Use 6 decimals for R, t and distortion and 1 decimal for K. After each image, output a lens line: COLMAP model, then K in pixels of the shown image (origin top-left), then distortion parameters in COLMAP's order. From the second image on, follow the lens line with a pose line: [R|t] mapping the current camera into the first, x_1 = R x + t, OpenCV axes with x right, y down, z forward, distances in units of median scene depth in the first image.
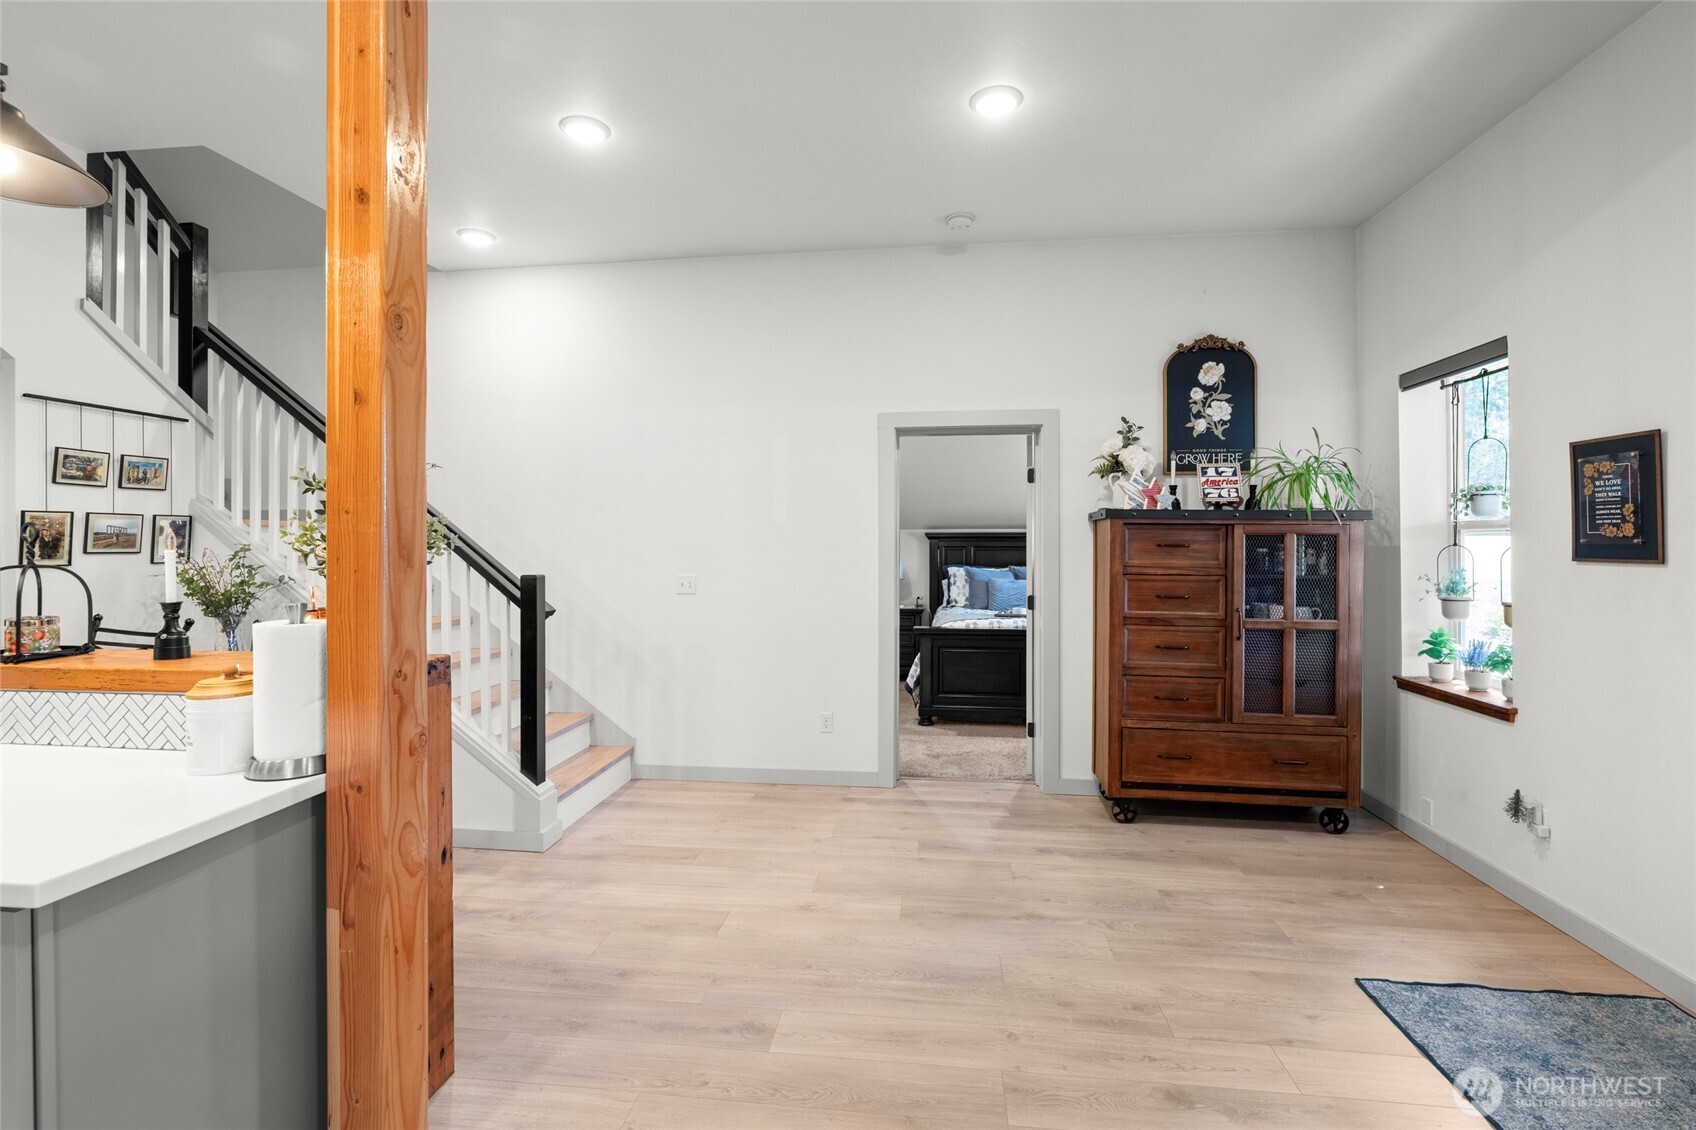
lens RADIAL K [[764.9, 0, 831.4], [0, 764.9, 540.8], [0, 0, 1]] dist [-0.003540, 0.000509]
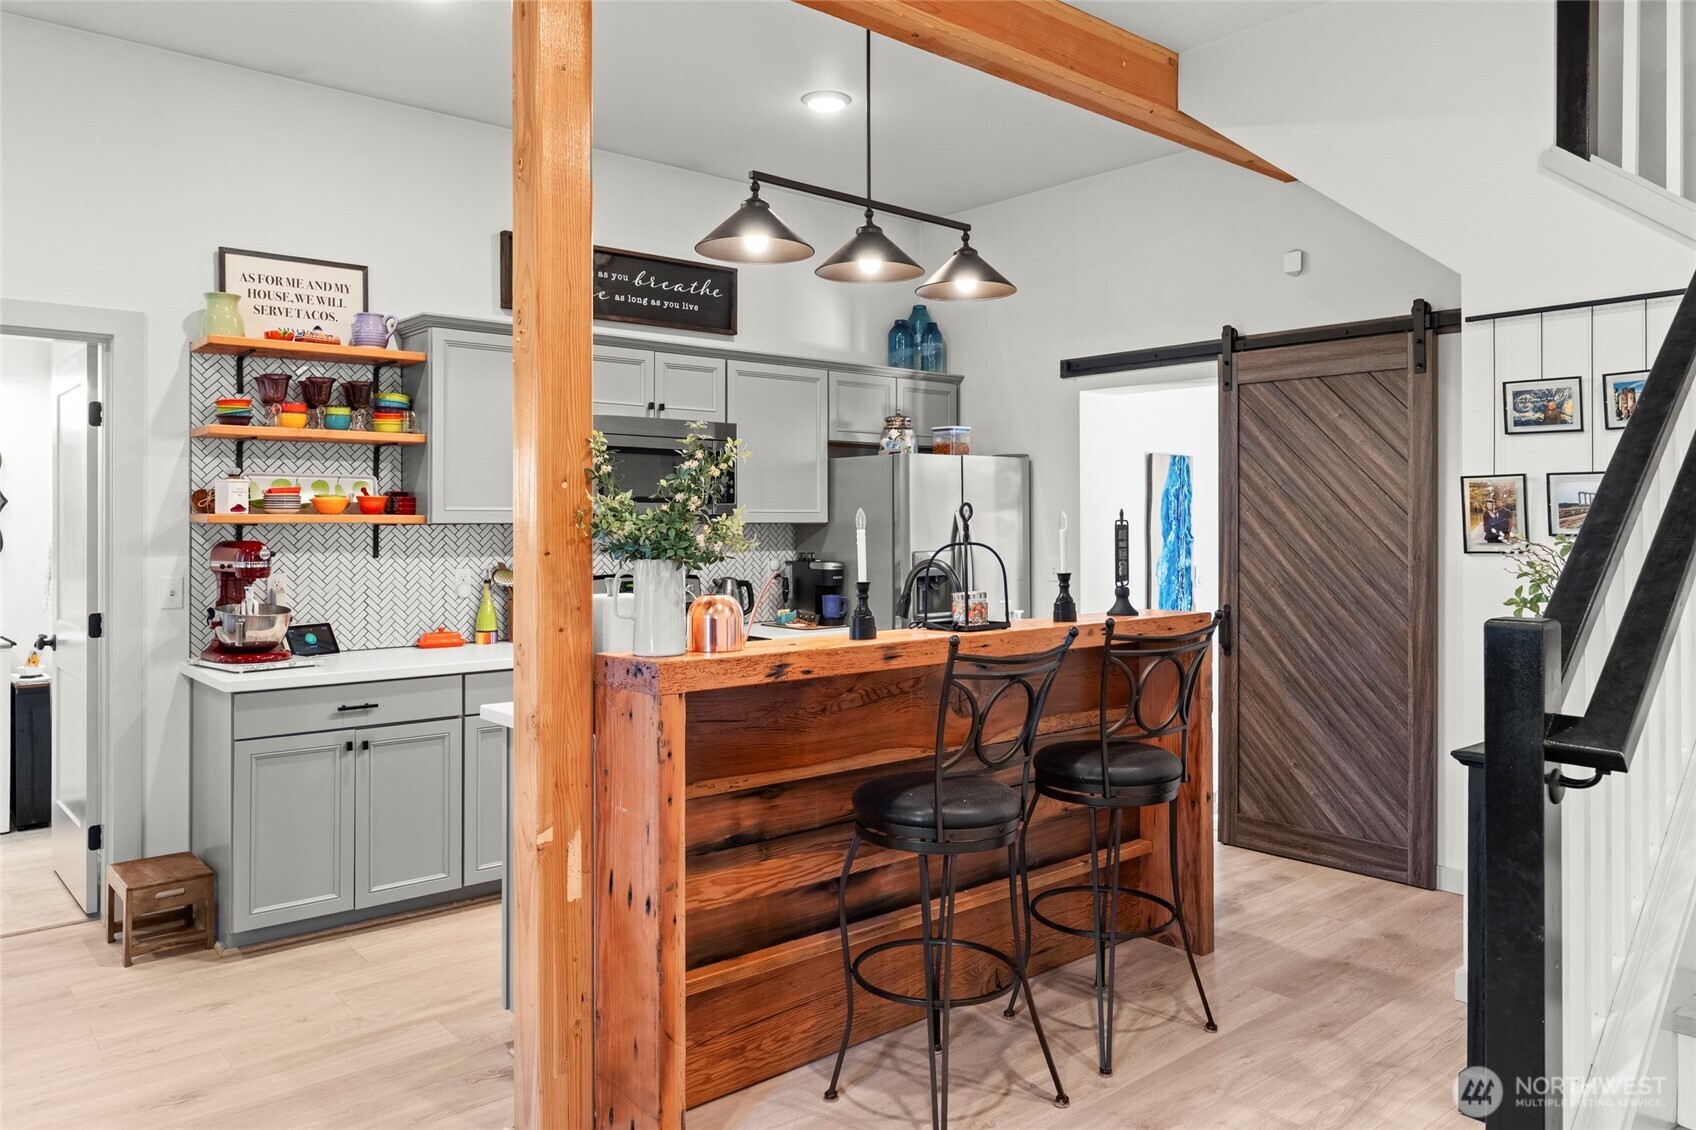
lens RADIAL K [[1188.9, 0, 875.0], [0, 1188.9, 523.9], [0, 0, 1]] dist [0.001138, -0.002116]
pose [[-0.659903, 0.003286, -0.751343, 0.178248], [0.005745, 0.999983, -0.000673, 0.003456], [0.751329, -0.004761, -0.659911, 1.246625]]
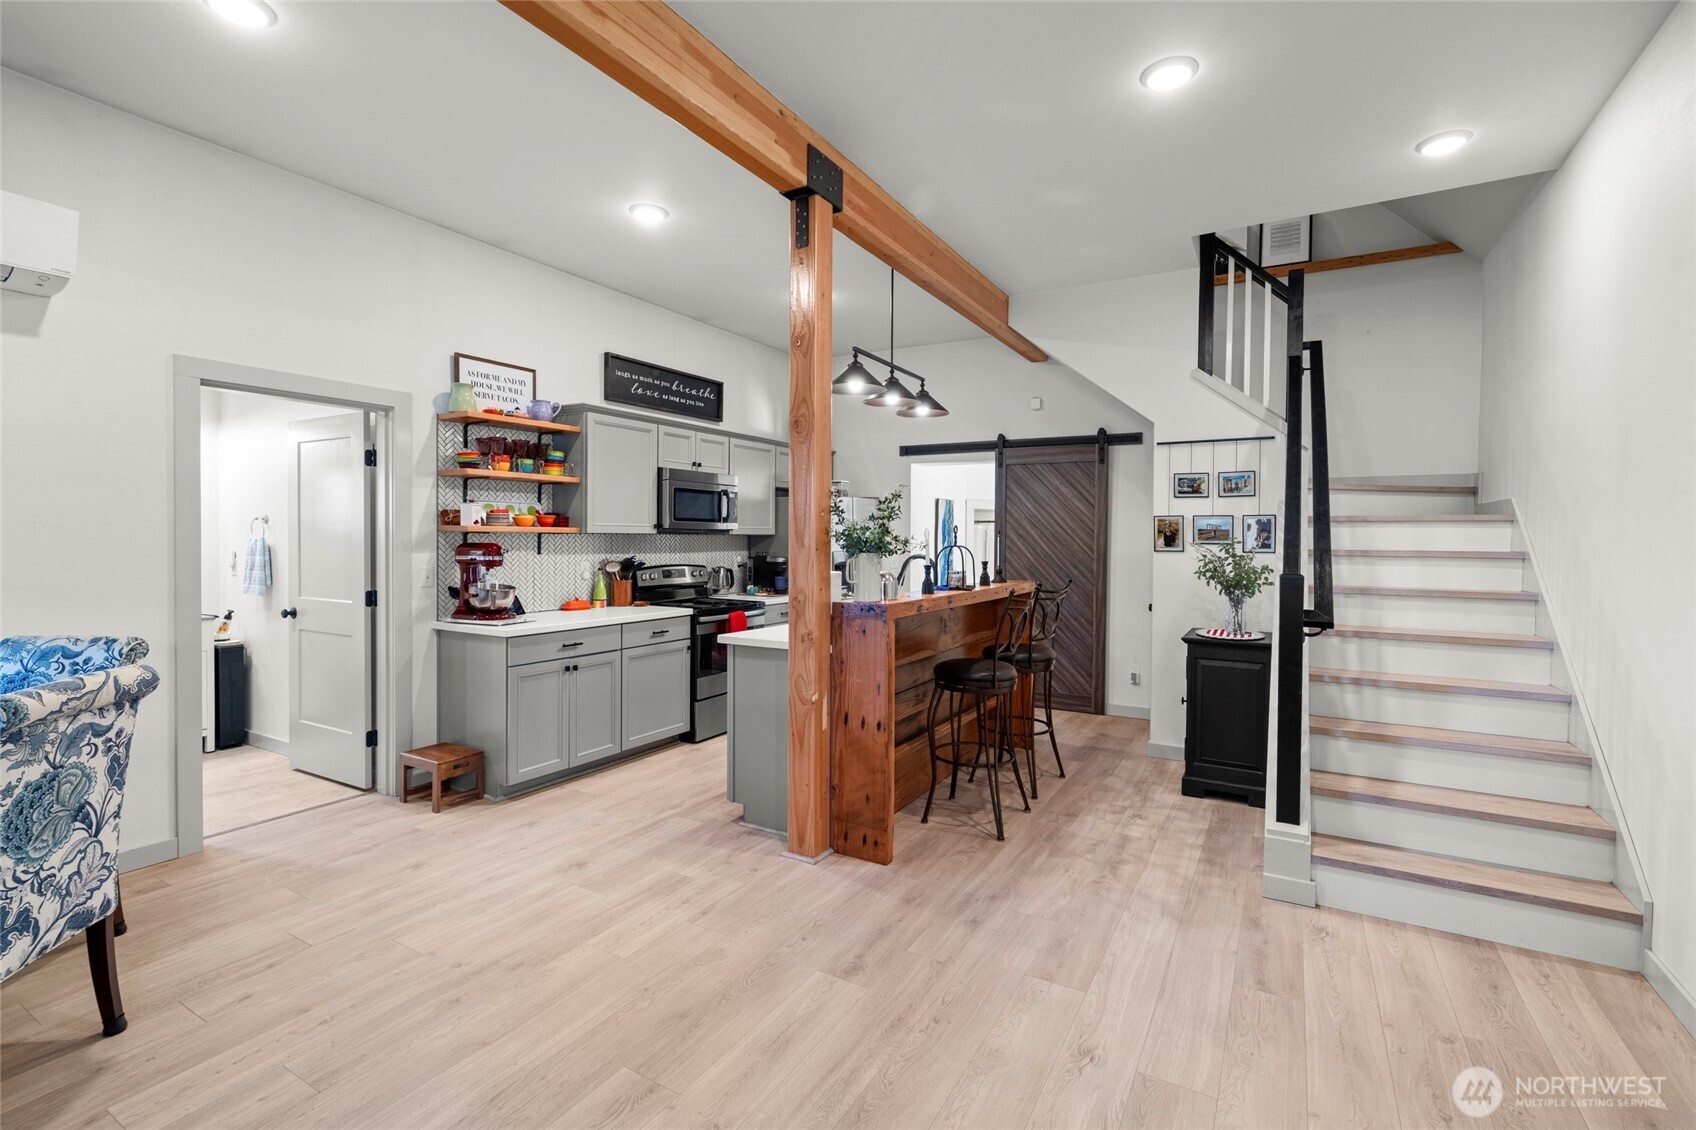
lens RADIAL K [[764.9, 0, 869.9], [0, 764.9, 555.0], [0, 0, 1]] dist [-0.003540, 0.000509]
pose [[-0.375183, 0.021045, -0.926712, 0.621844], [-0.002323, 0.999718, 0.023644, 0.004921], [0.926948, 0.011023, -0.375029, 0.980470]]
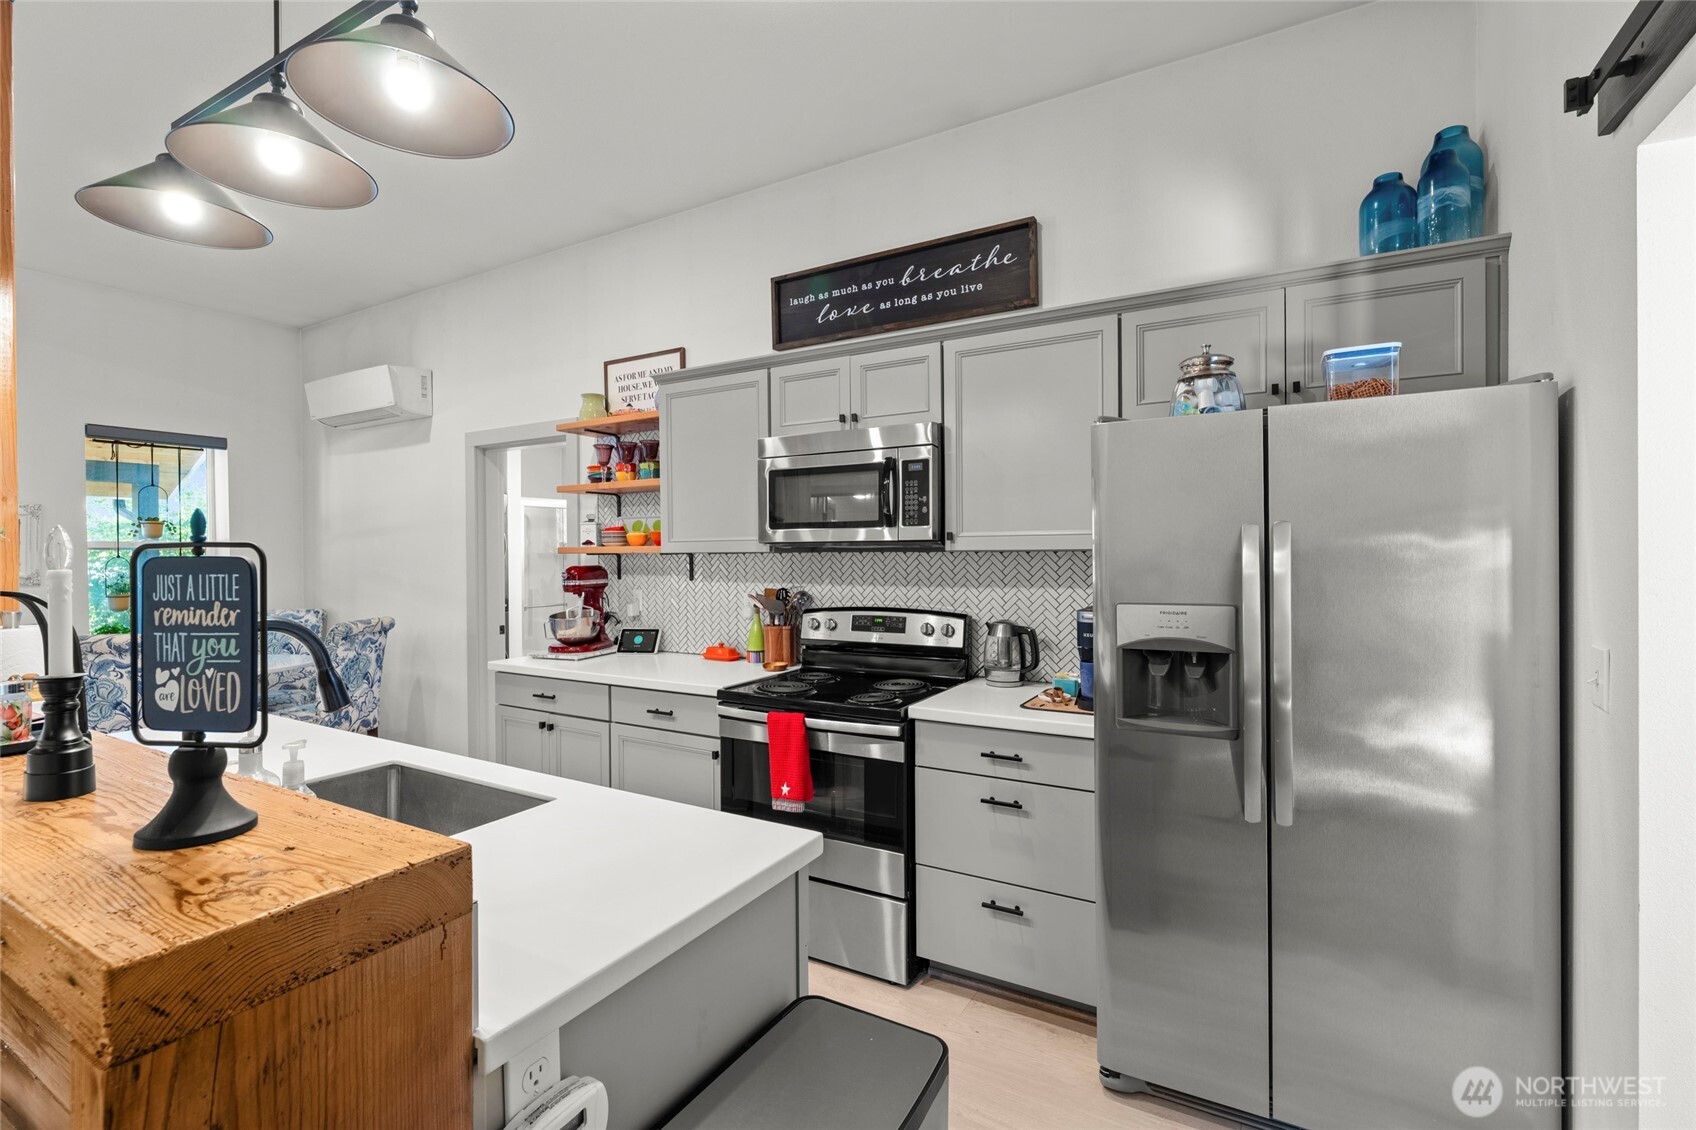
lens RADIAL K [[764.9, 0, 829.4], [0, 764.9, 551.8], [0, 0, 1]] dist [-0.003540, 0.000509]
pose [[-0.915931, 0.007563, 0.401266, -1.163522], [0.005442, 0.999965, -0.006423, 0.005573], [-0.401300, -0.003700, -0.915939, 0.805969]]
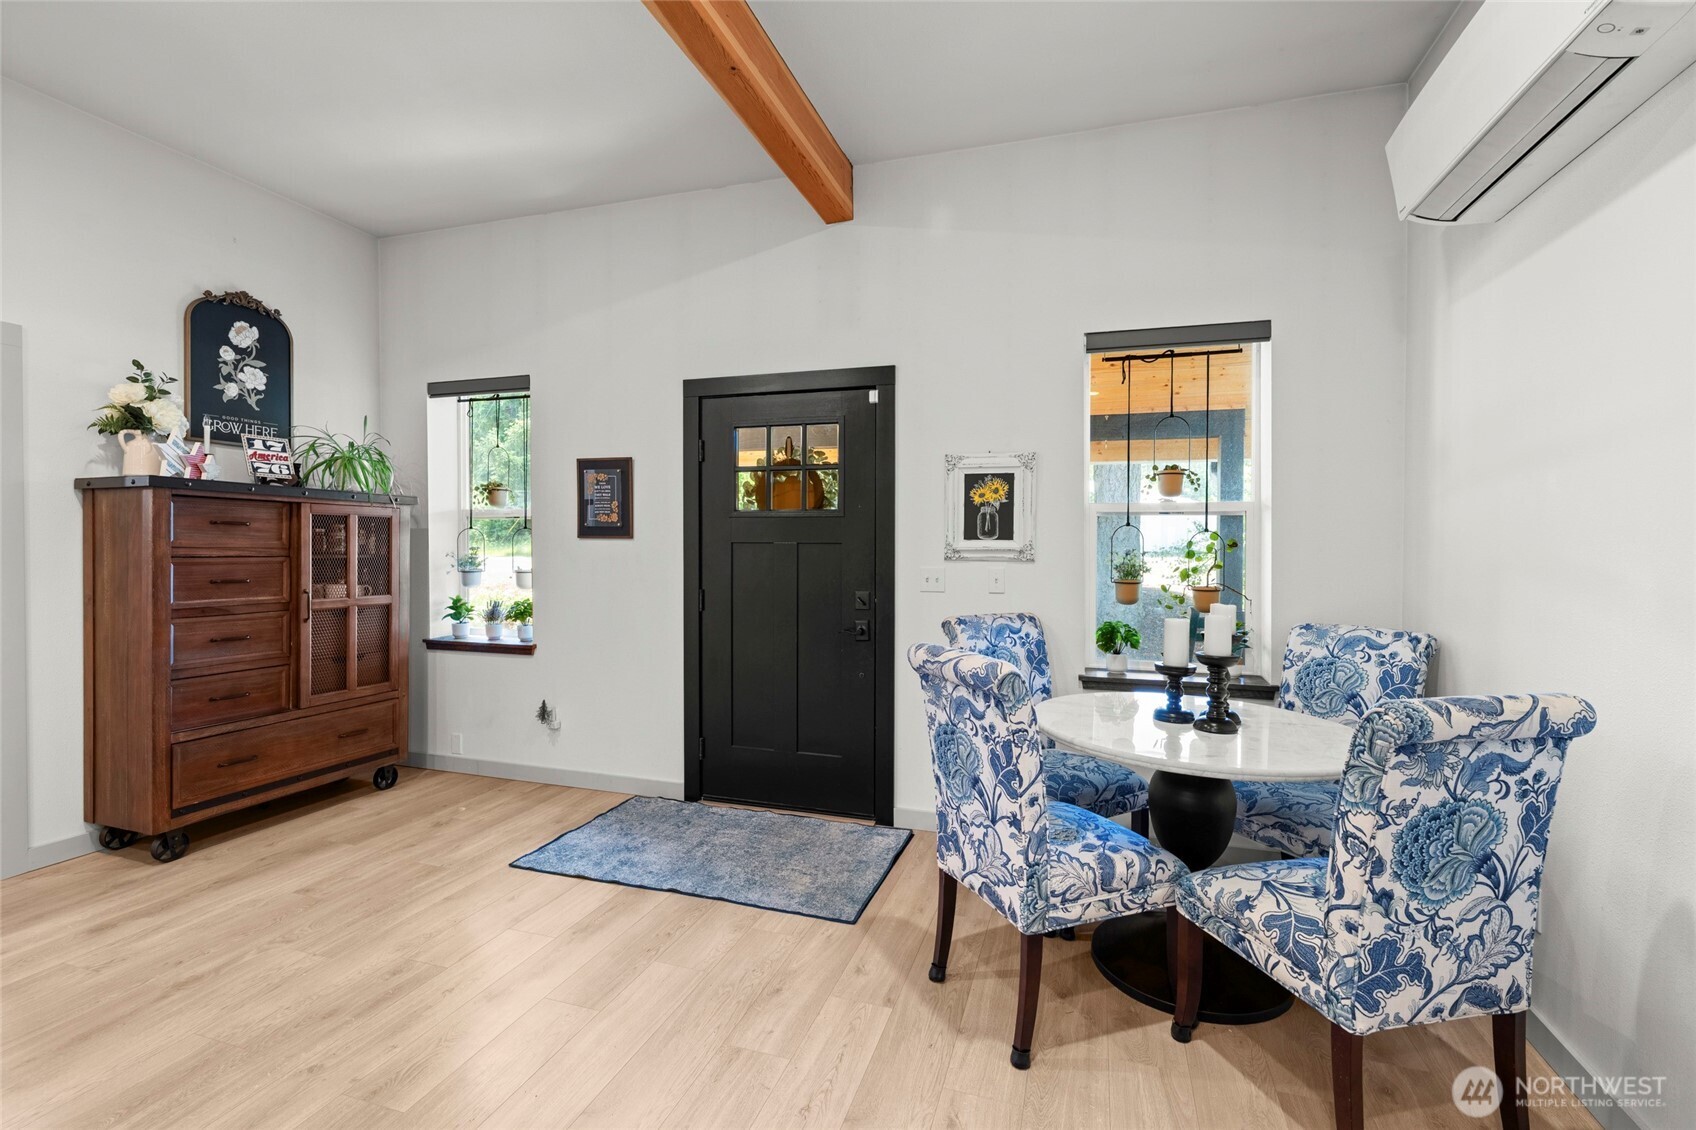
lens RADIAL K [[764.9, 0, 859.2], [0, 764.9, 550.8], [0, 0, 1]] dist [-0.003540, 0.000509]
pose [[0.174423, -0.008656, 0.984633, -0.347636], [-0.009543, 0.999900, 0.010481, 0.025806], [-0.984625, -0.011225, 0.174323, 0.161349]]
